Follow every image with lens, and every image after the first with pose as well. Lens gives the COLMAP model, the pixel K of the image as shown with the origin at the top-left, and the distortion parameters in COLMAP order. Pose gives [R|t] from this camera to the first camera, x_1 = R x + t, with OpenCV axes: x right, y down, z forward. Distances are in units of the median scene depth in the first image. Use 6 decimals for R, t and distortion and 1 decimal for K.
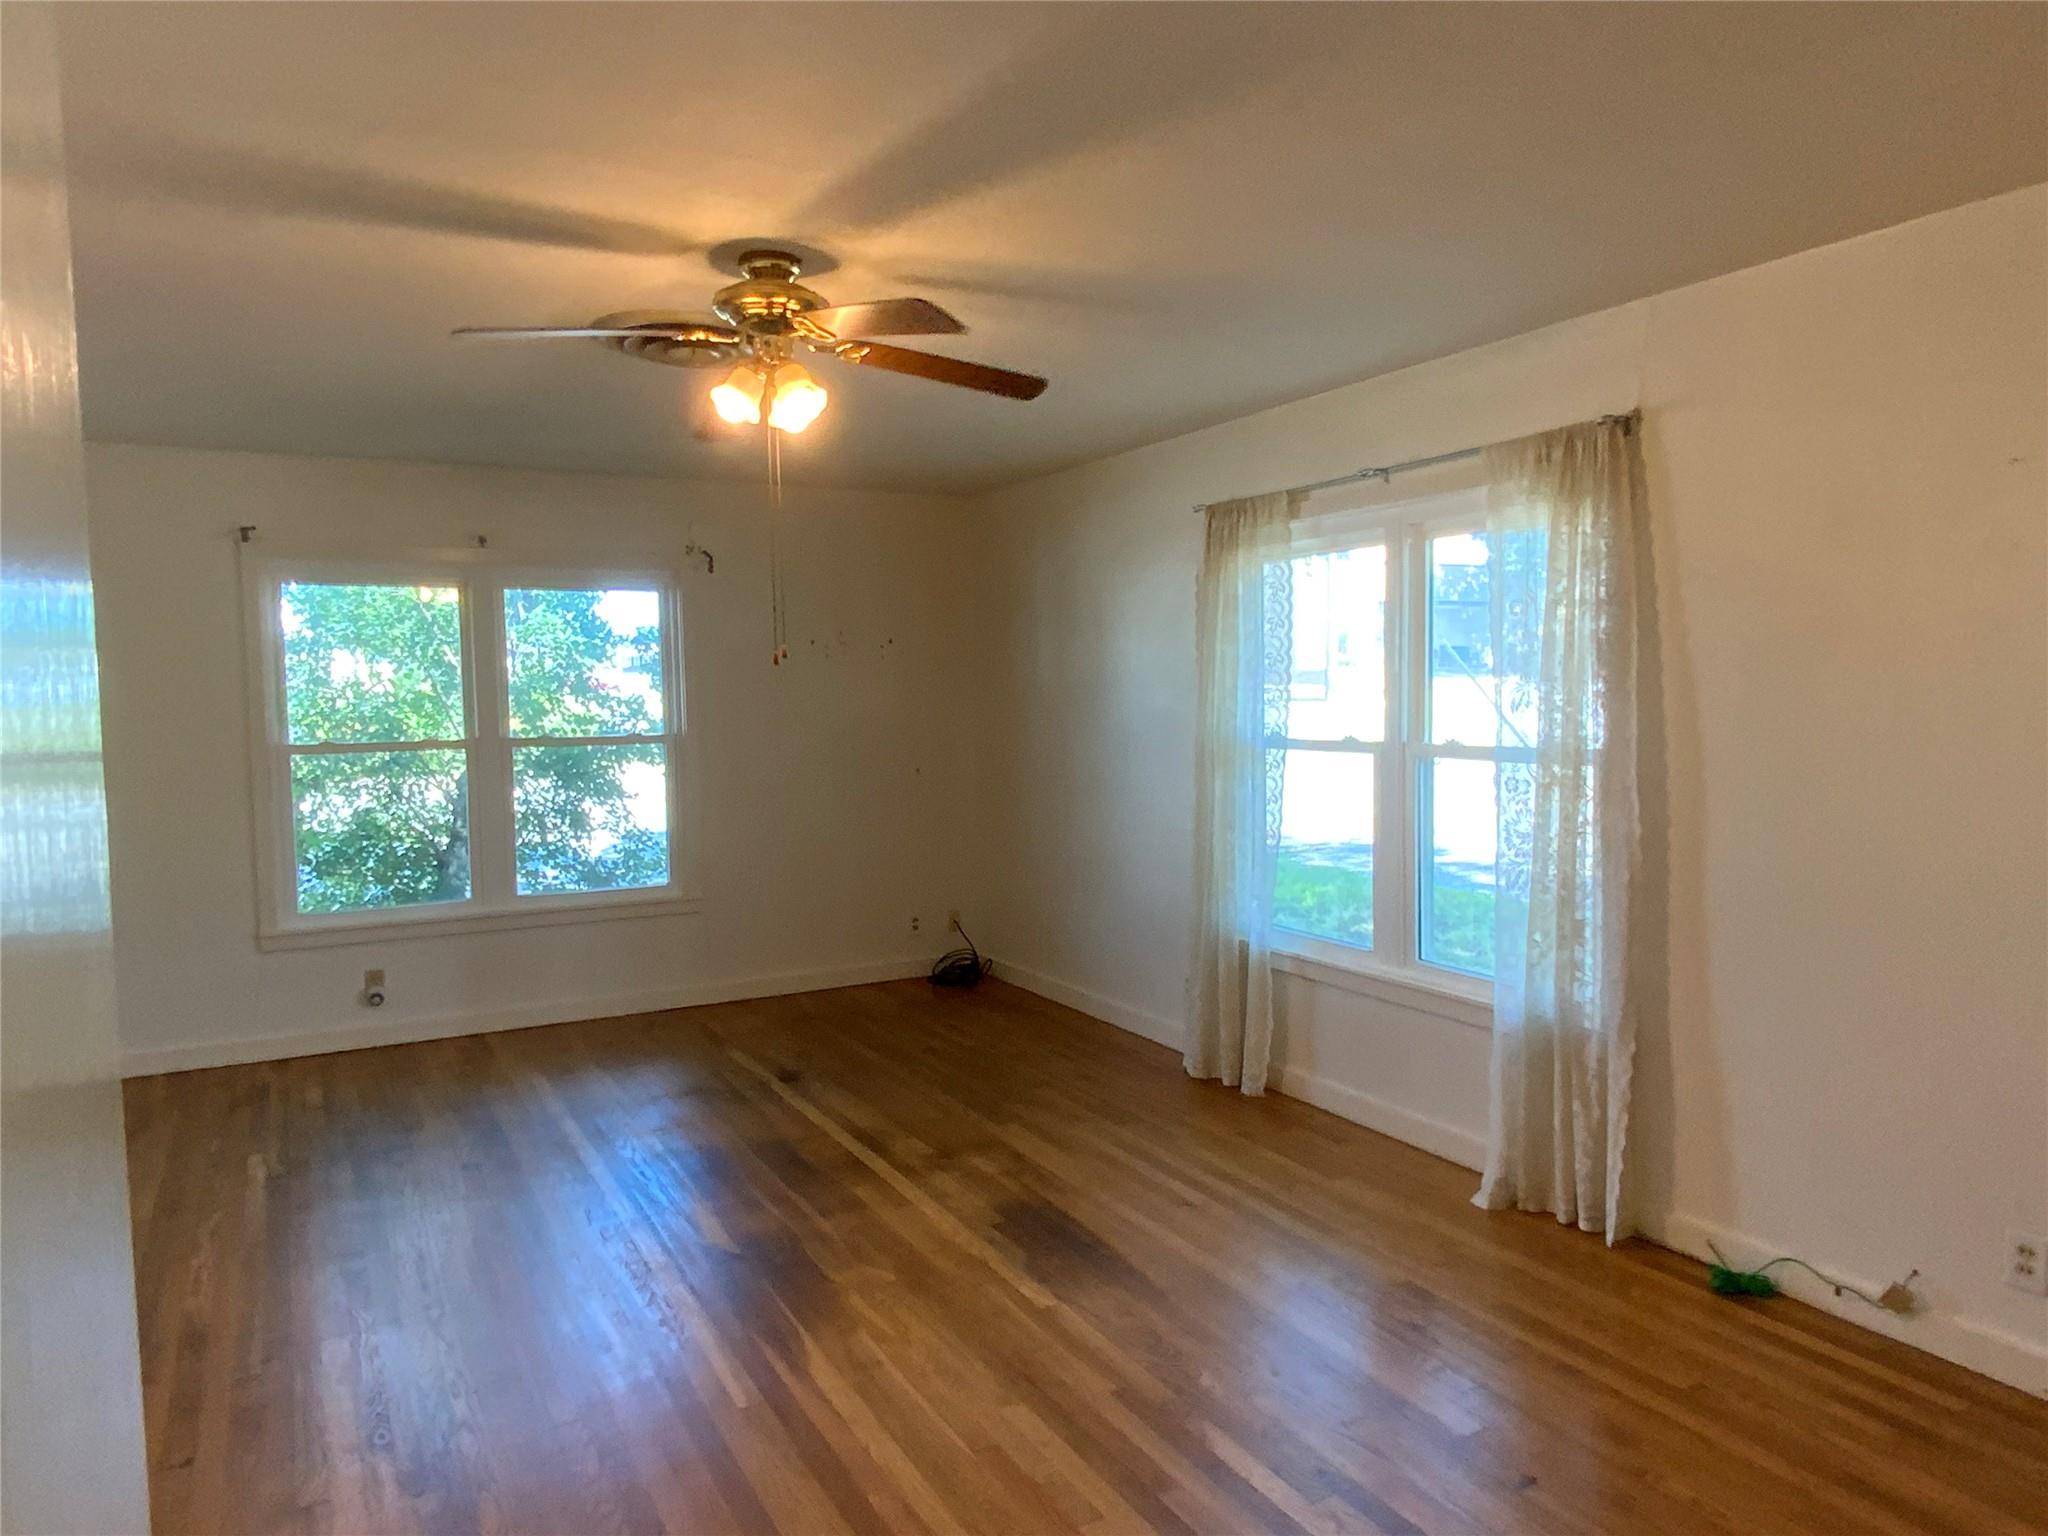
lens RADIAL K [[1371.9, 0, 1024.0], [0, 1371.9, 768.0], [0, 0, 1]] dist [0.043133, -0.001853]
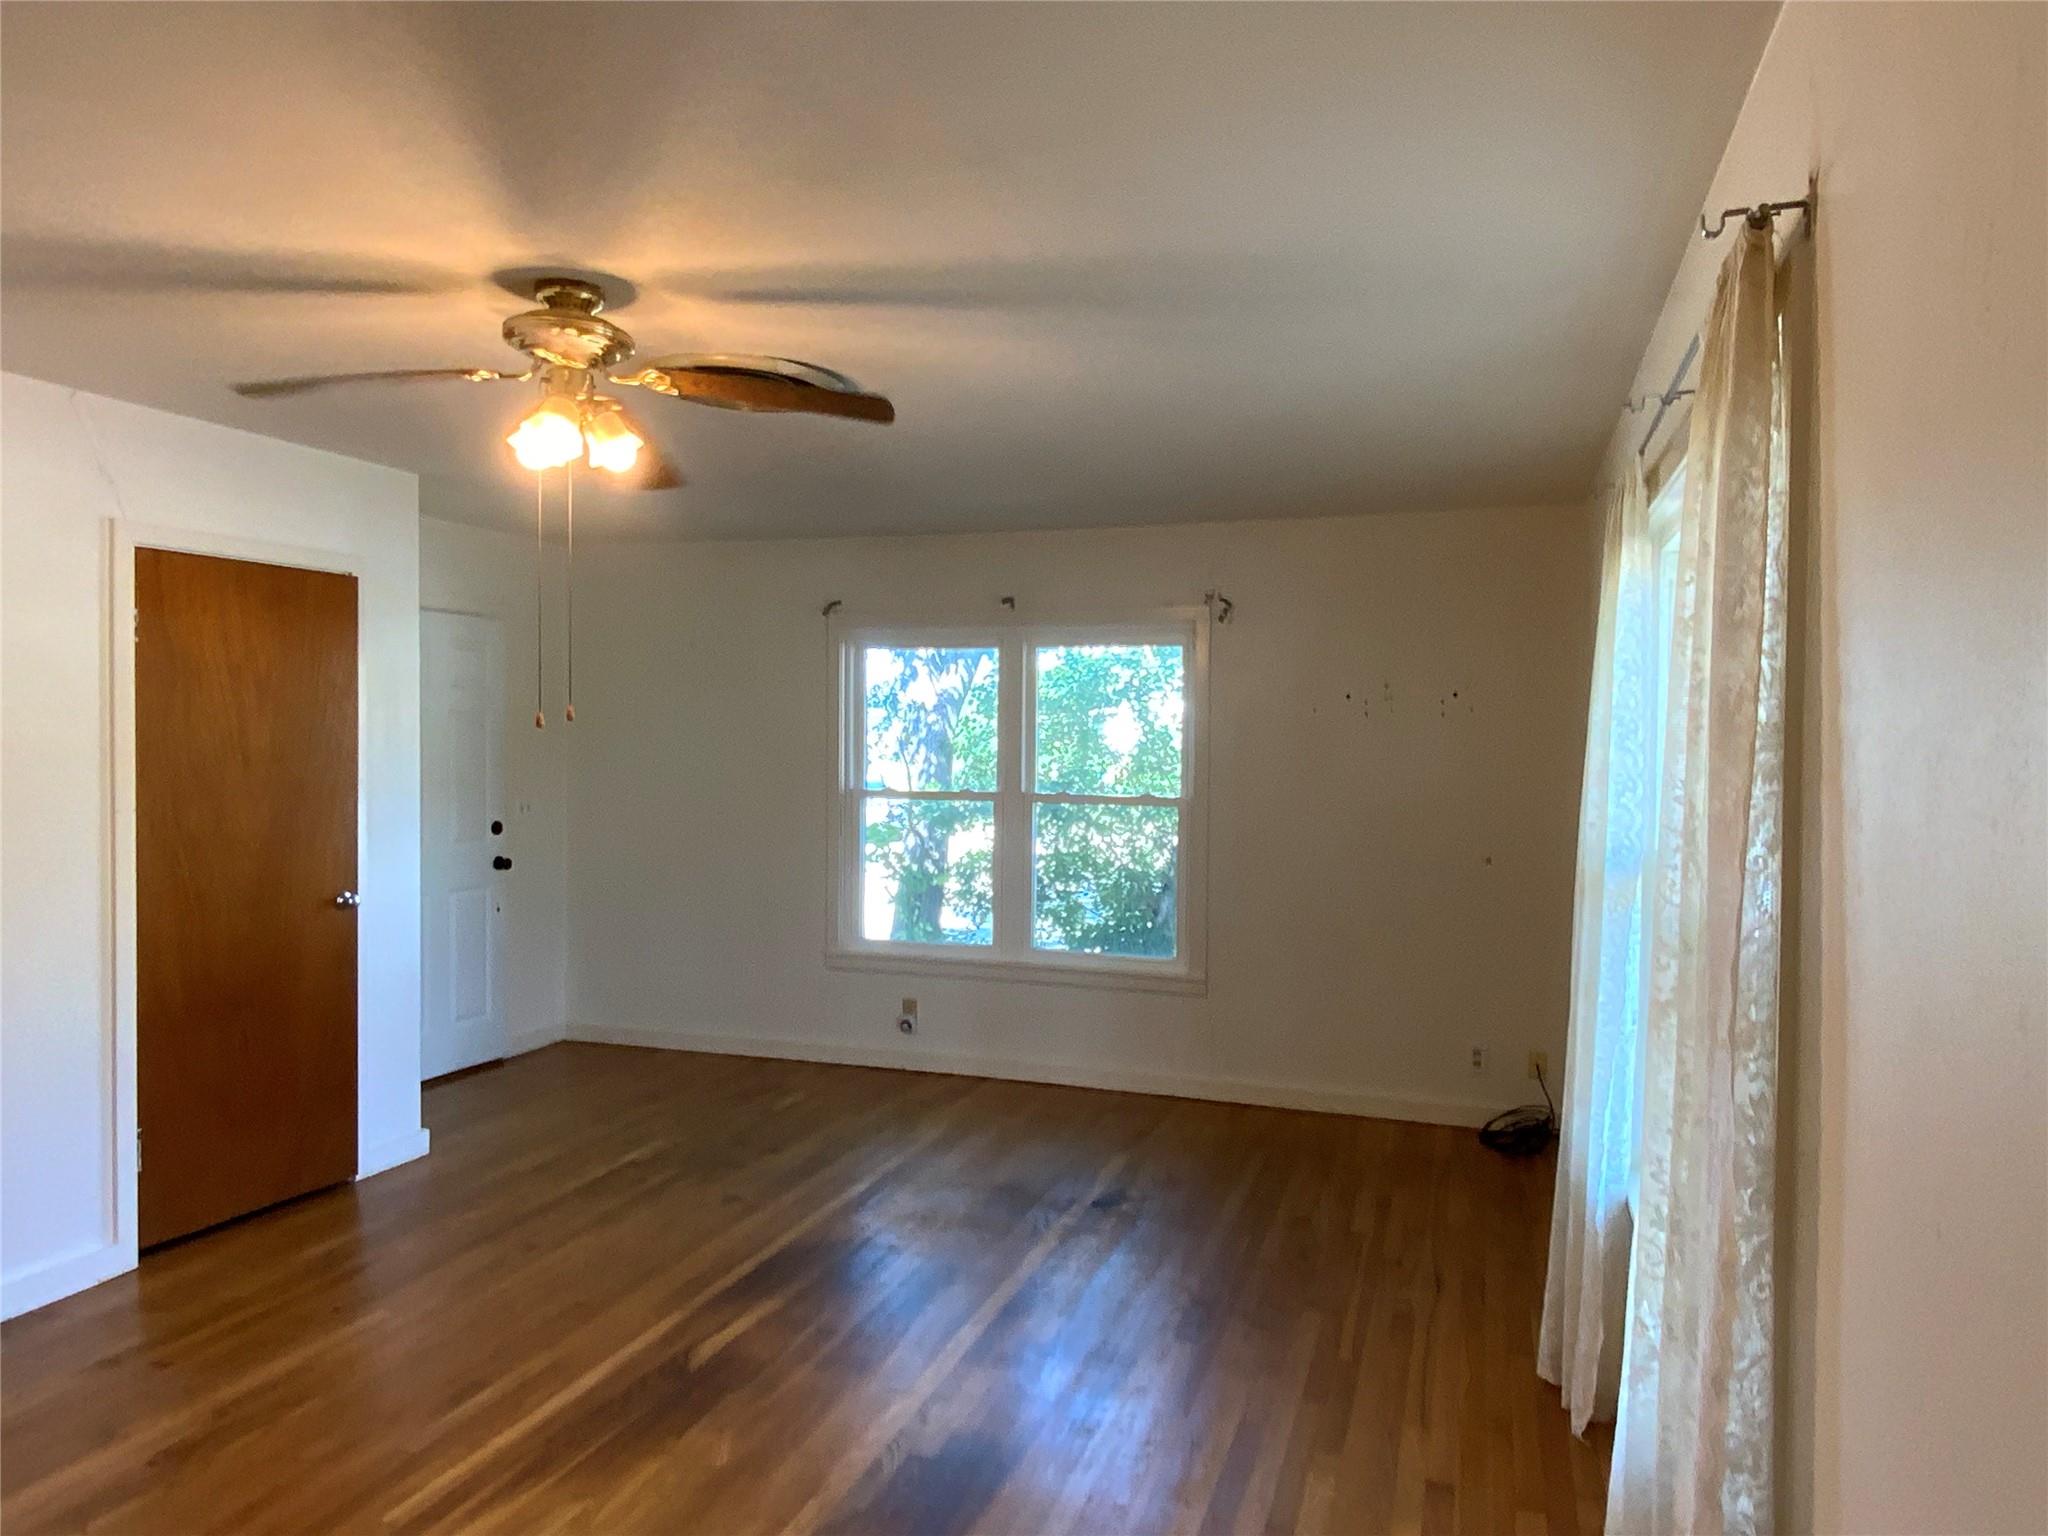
lens RADIAL K [[1371.9, 0, 1024.0], [0, 1371.9, 768.0], [0, 0, 1]] dist [0.043133, -0.001853]
pose [[0.685622, 0.041312, -0.726784, 0.386122], [-0.069618, 0.997533, -0.008973, -0.033178], [0.724621, 0.056749, 0.686807, 0.331876]]
